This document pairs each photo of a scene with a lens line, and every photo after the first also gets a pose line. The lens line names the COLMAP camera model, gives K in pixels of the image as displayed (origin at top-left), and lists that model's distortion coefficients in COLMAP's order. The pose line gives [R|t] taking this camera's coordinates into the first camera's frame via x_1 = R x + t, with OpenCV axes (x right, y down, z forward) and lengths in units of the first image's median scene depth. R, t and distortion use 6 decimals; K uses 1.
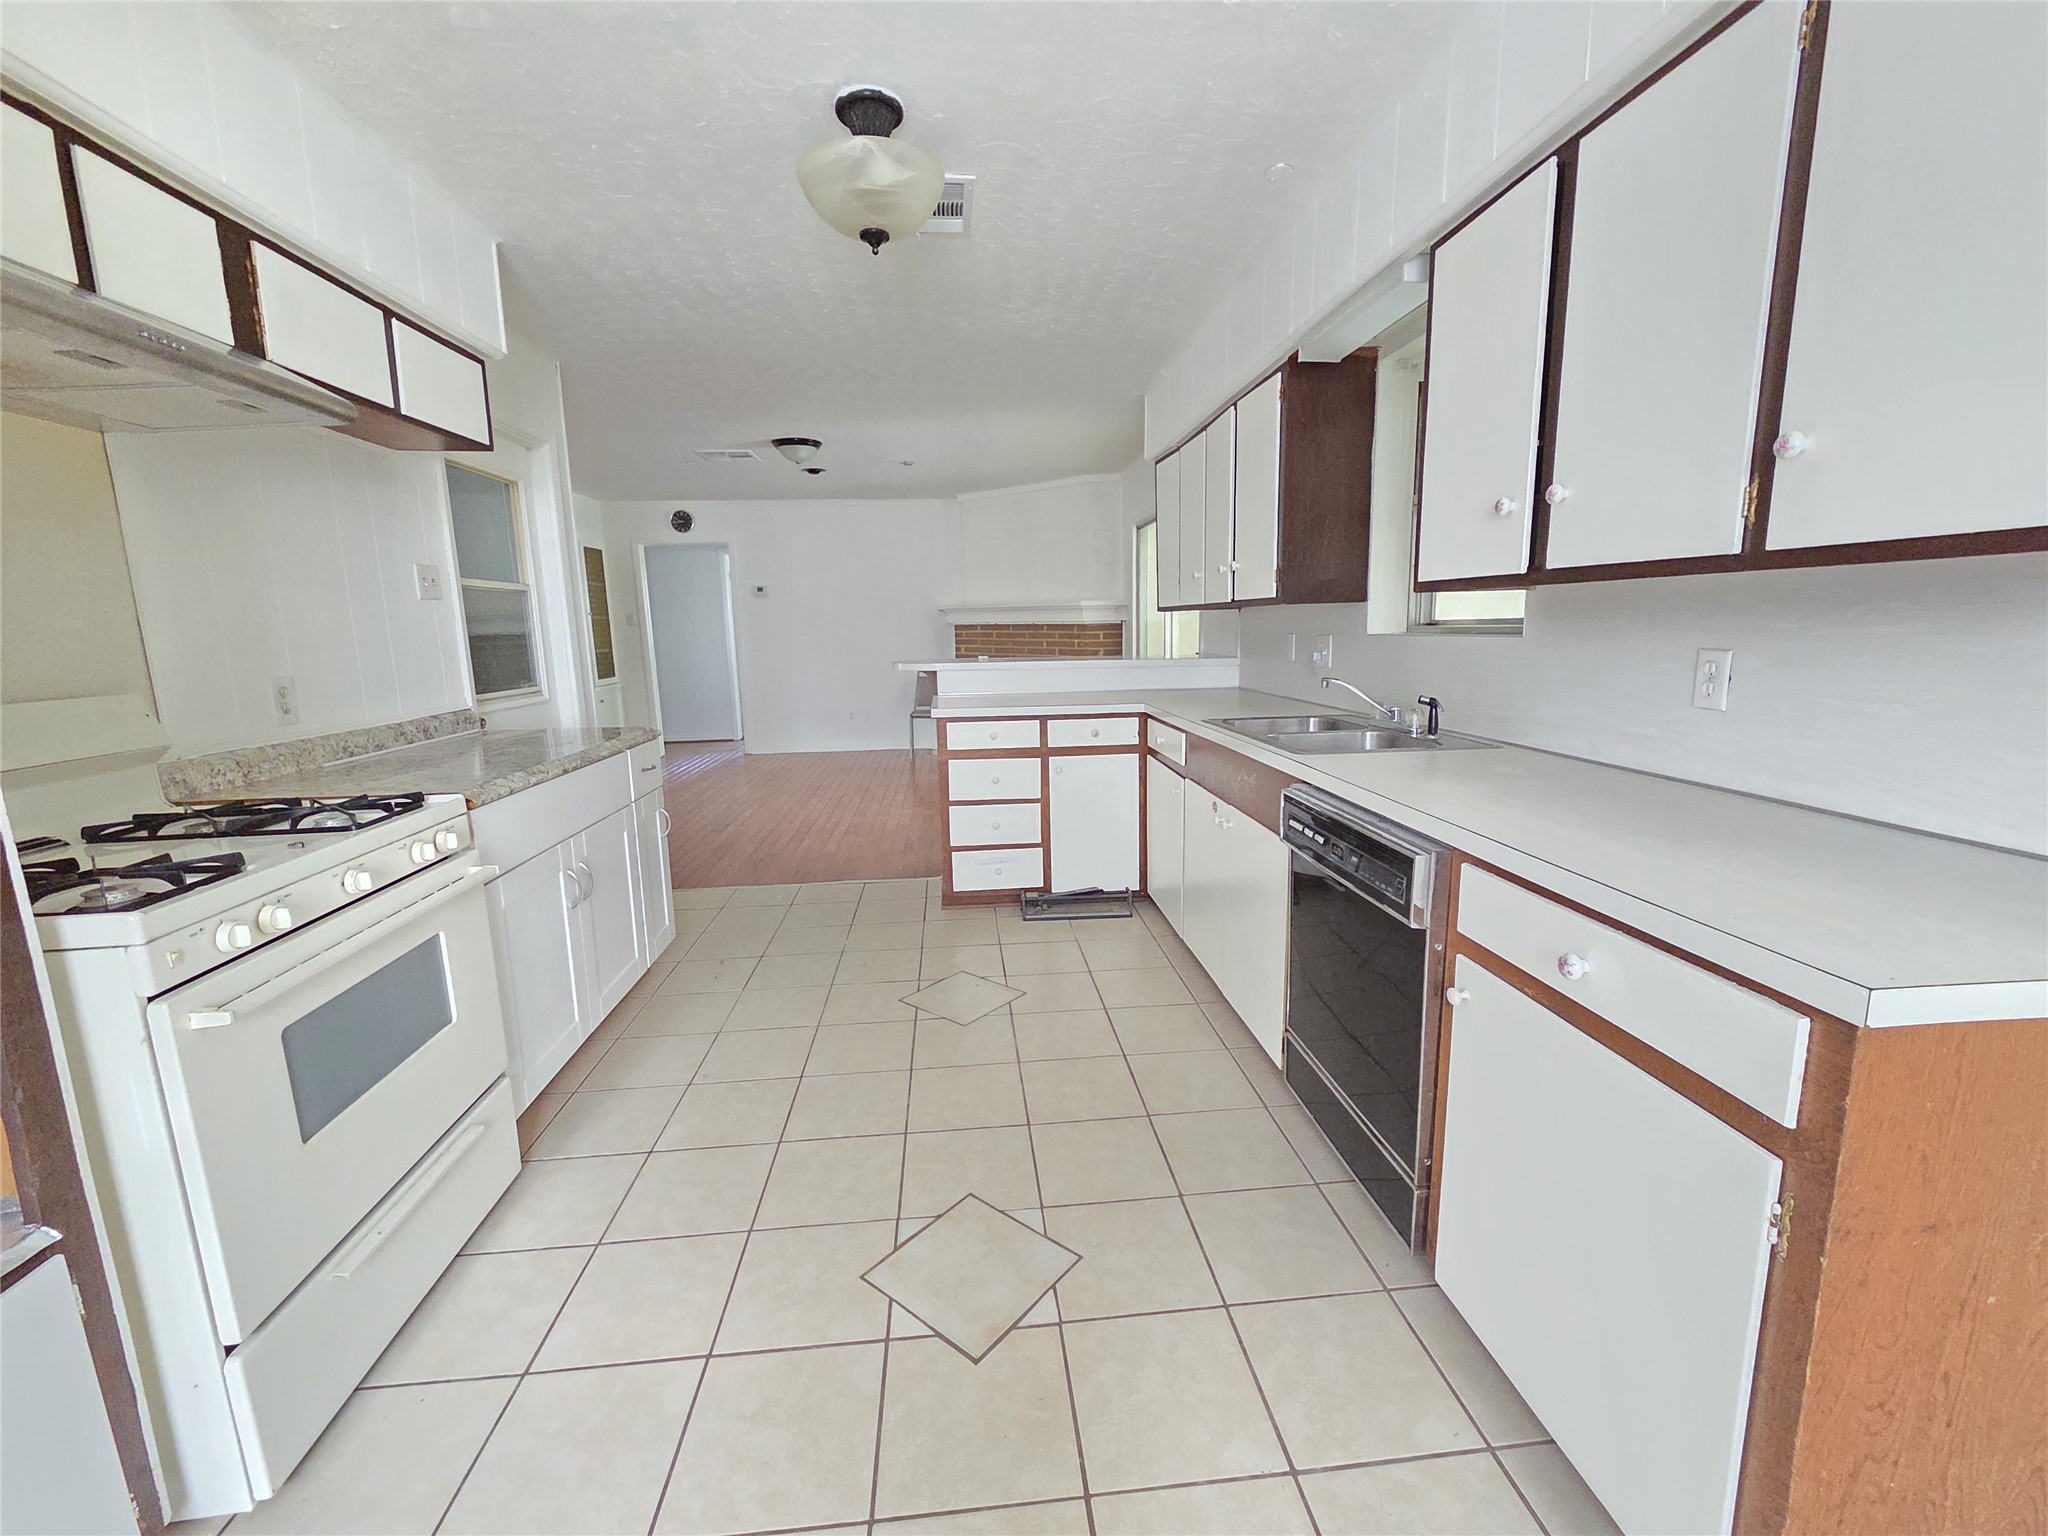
lens RADIAL K [[838.1, 0, 1024.3], [0, 838.1, 769.9], [0, 0, 1]] dist [0.001356, -0.001136]
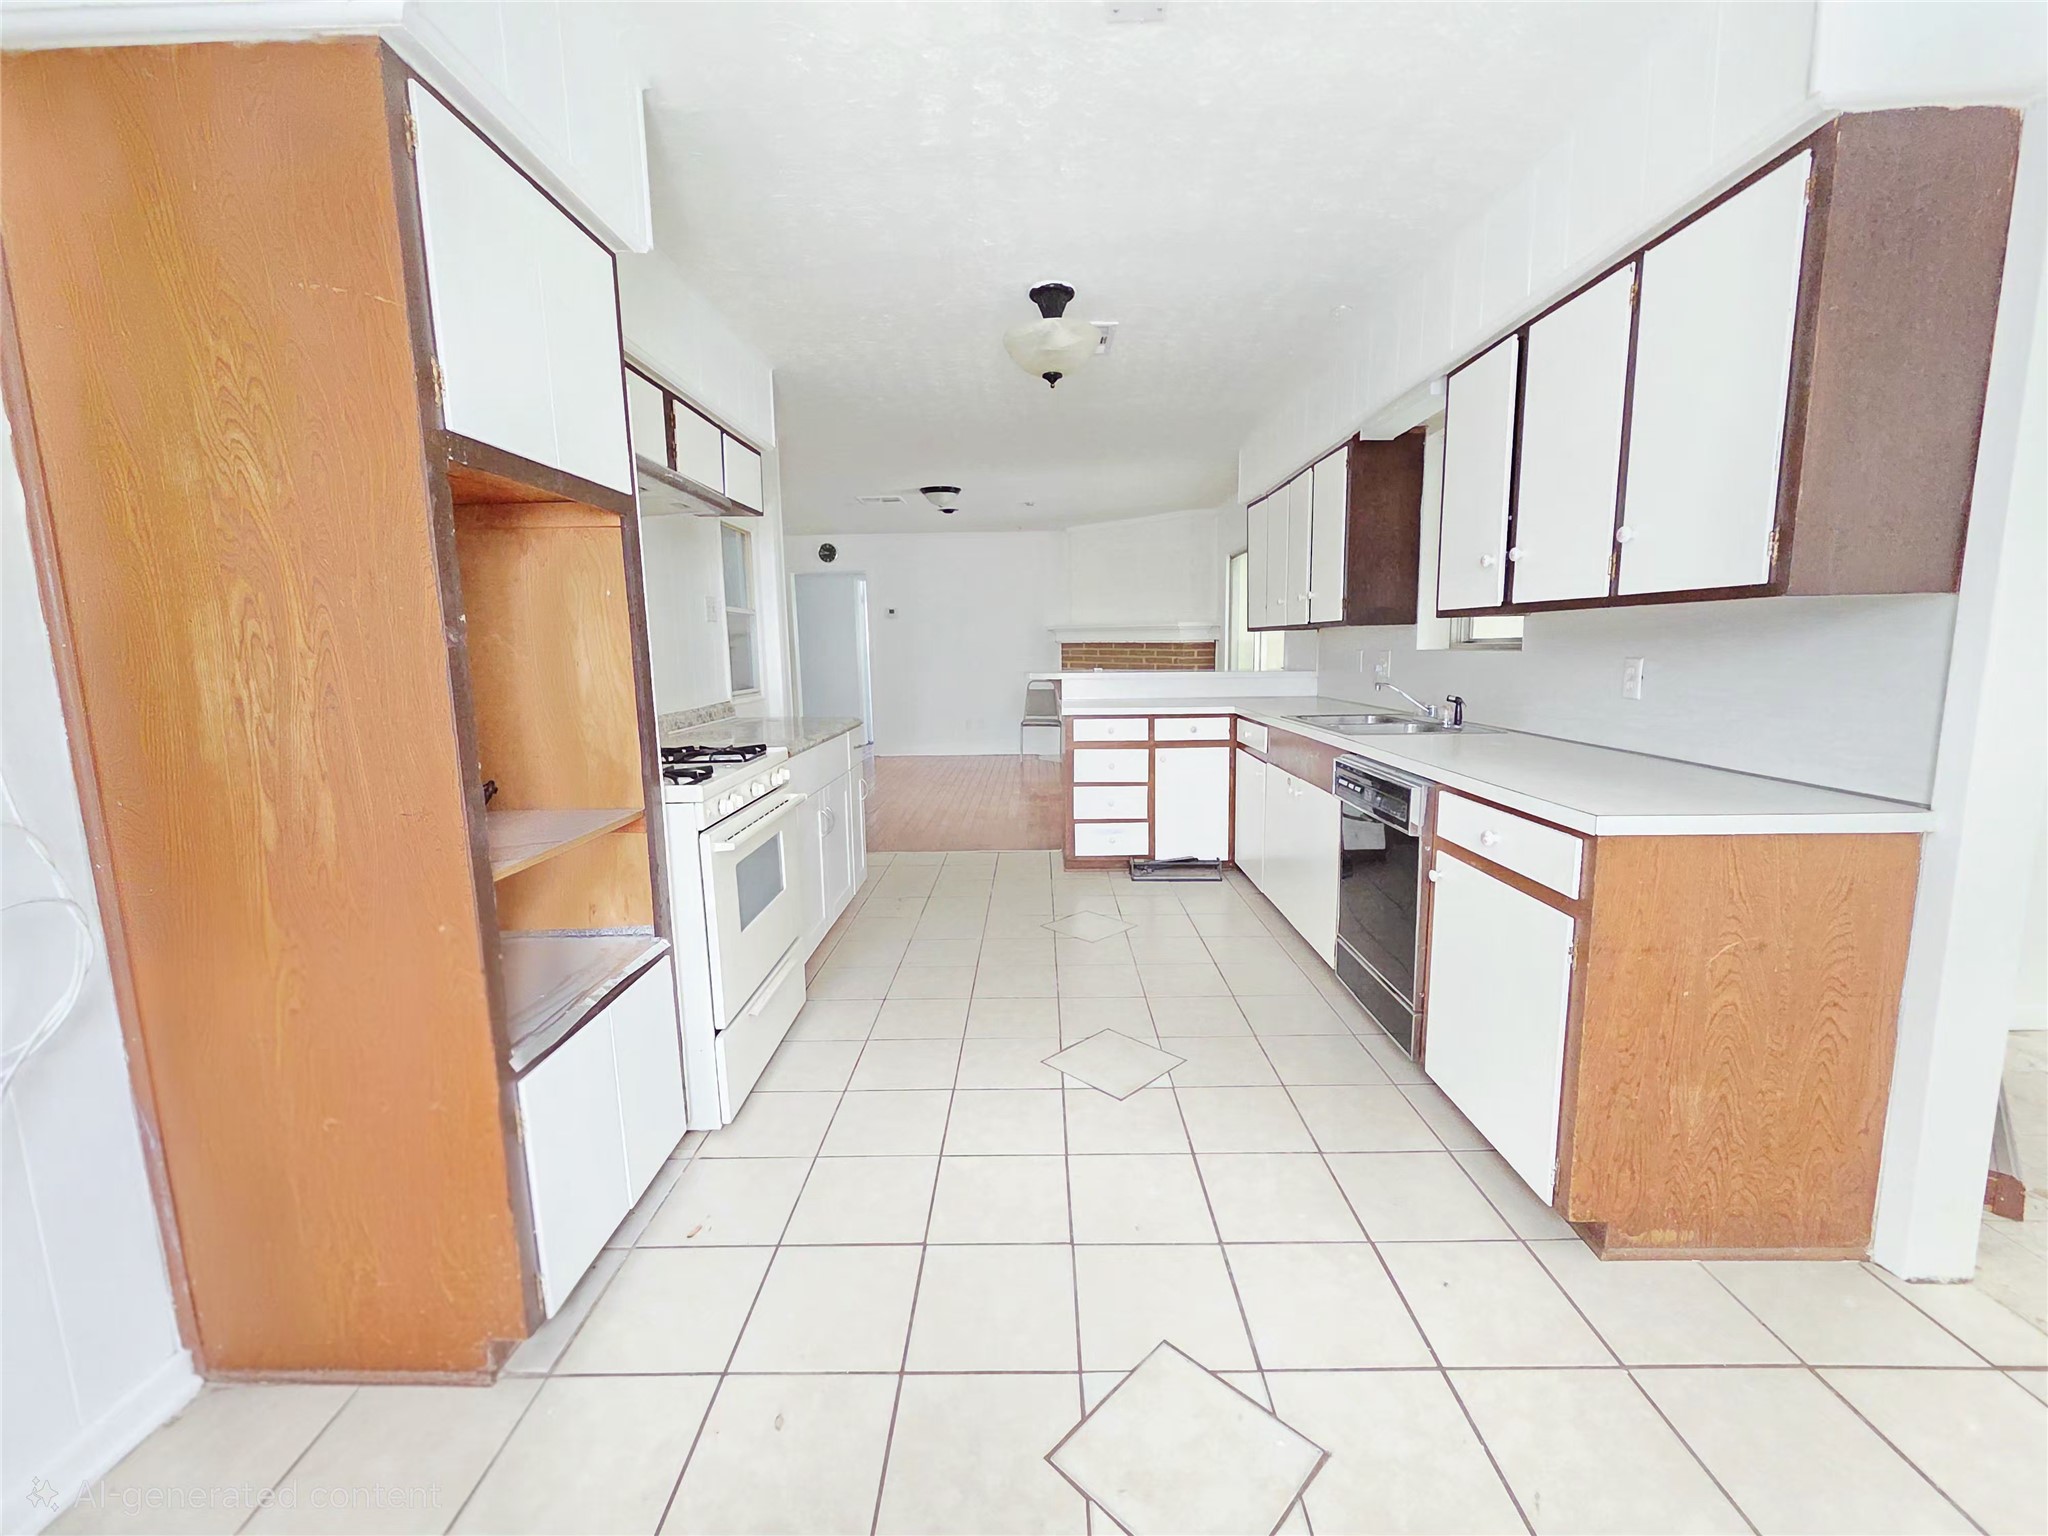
lens RADIAL K [[838.1, 0, 1026.1], [0, 838.1, 767.4], [0, 0, 1]] dist [0.001356, -0.001136]
pose [[0.994764, 0.019079, -0.100402, -0.062786], [-0.021697, 0.999451, -0.025058, 0.084614], [0.099868, 0.027105, 0.994631, -0.439286]]
